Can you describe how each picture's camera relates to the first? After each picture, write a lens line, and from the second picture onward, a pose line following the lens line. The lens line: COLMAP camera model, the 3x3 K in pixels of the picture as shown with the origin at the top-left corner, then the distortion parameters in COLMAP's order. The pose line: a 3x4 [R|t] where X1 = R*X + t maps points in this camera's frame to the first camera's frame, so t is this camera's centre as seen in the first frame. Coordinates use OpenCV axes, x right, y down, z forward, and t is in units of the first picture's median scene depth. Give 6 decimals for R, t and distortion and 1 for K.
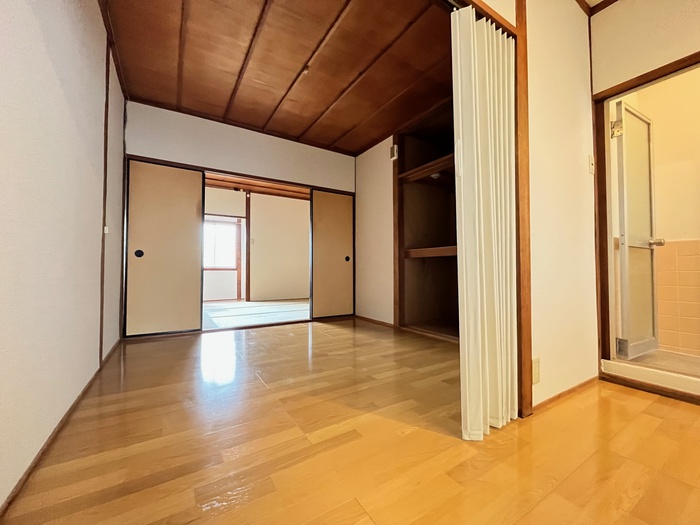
lens RADIAL K [[282.5, 0, 350.0], [0, 282.5, 262.5], [0, 0, 1]] dist [-0.011644, 0.000213]
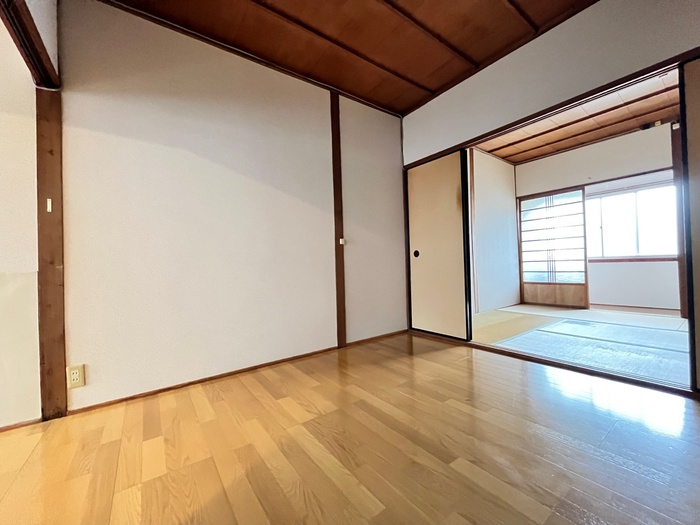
lens RADIAL K [[282.5, 0, 350.0], [0, 282.5, 262.5], [0, 0, 1]] dist [-0.011644, 0.000213]
pose [[0.073542, -0.015931, -0.997165, 0.349852], [0.062296, 0.997993, -0.011350, -0.000361], [0.995345, -0.061284, 0.074387, 0.767095]]
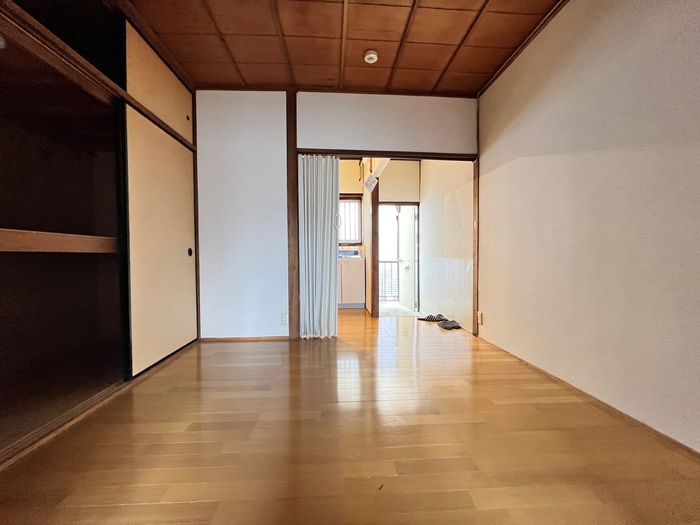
lens RADIAL K [[282.5, 0, 350.0], [0, 282.5, 262.5], [0, 0, 1]] dist [-0.011644, 0.000213]
pose [[-0.879990, -0.012240, 0.474835, -0.400288], [-0.013158, 0.999912, 0.001391, -0.011039], [-0.474810, -0.005024, -0.880074, 1.433106]]
